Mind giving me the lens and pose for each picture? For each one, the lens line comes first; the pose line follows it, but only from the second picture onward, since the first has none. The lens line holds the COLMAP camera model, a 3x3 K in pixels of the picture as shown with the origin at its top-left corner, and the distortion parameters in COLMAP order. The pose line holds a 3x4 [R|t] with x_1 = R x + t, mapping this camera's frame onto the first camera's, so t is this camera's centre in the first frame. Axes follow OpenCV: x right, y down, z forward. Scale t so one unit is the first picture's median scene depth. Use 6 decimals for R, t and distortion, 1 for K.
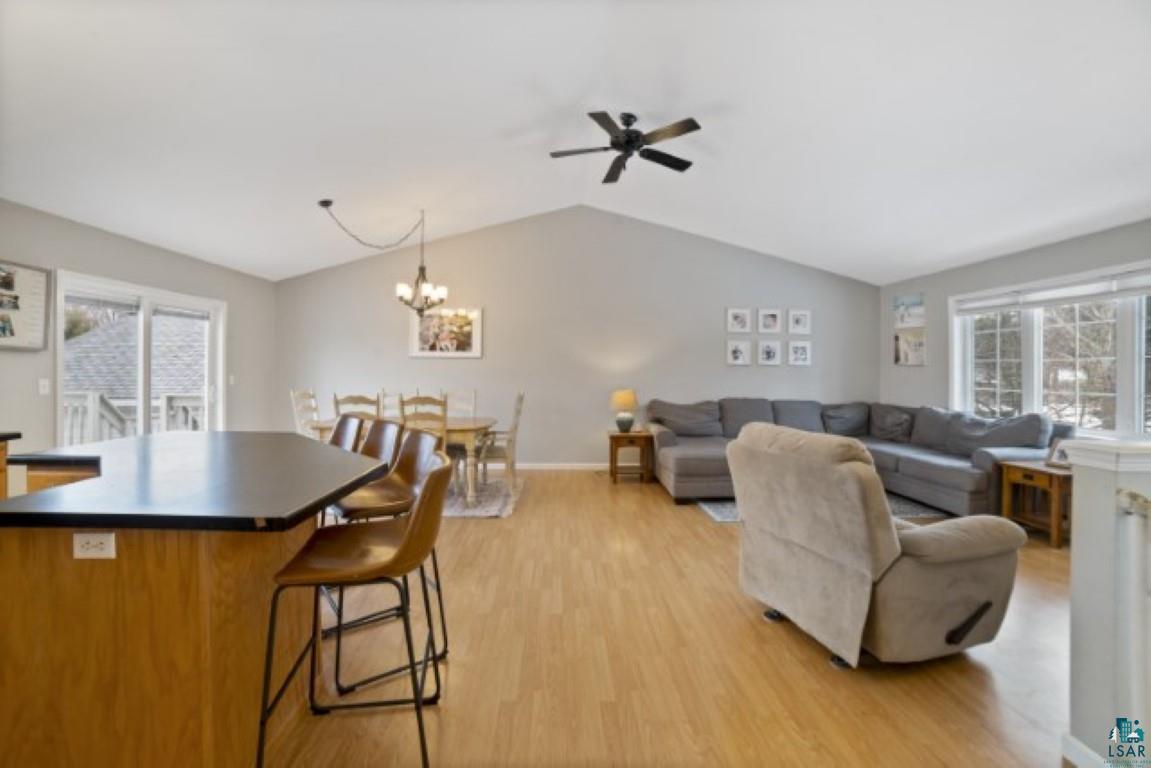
lens RADIAL K [[469.4, 0, 574.1], [0, 469.4, 375.6], [0, 0, 1]] dist [-0.002446, 0.000019]
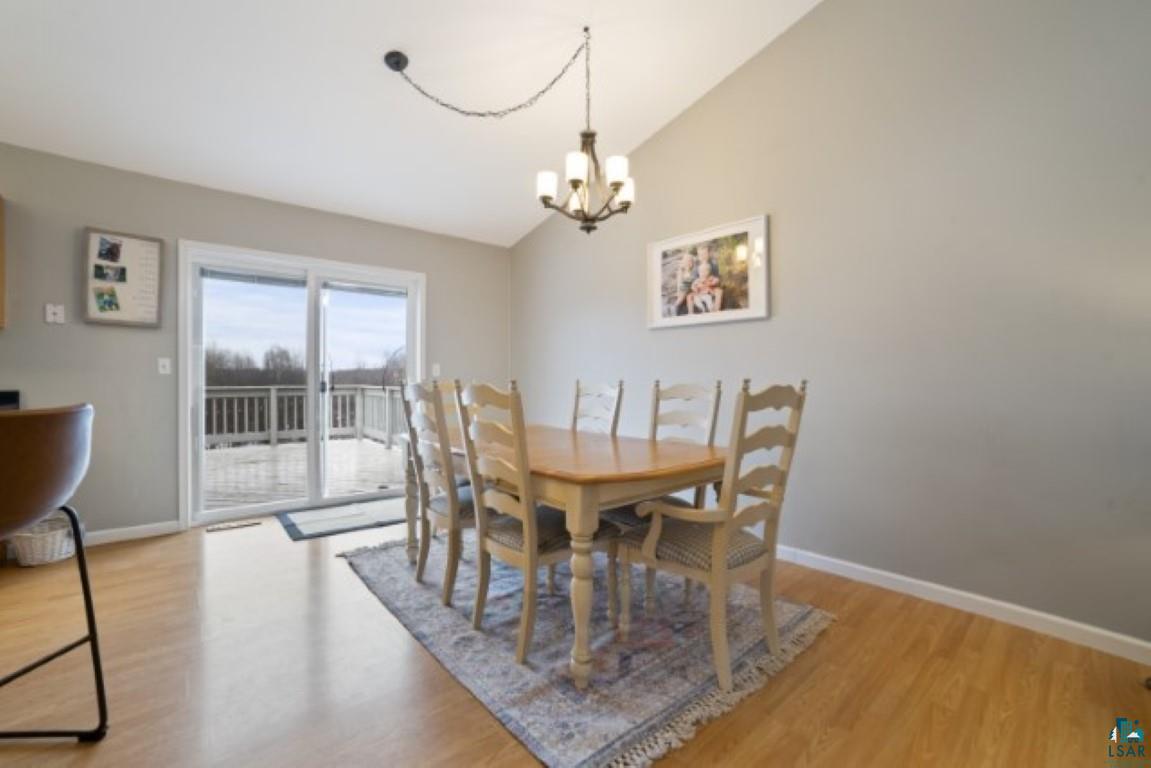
lens RADIAL K [[469.4, 0, 575.1], [0, 469.4, 374.0], [0, 0, 1]] dist [-0.002446, 0.000019]
pose [[0.605937, -0.015076, -0.795370, 0.072551], [-0.006719, 0.999688, -0.024067, 0.039144], [0.795484, 0.019927, 0.605646, 0.741206]]
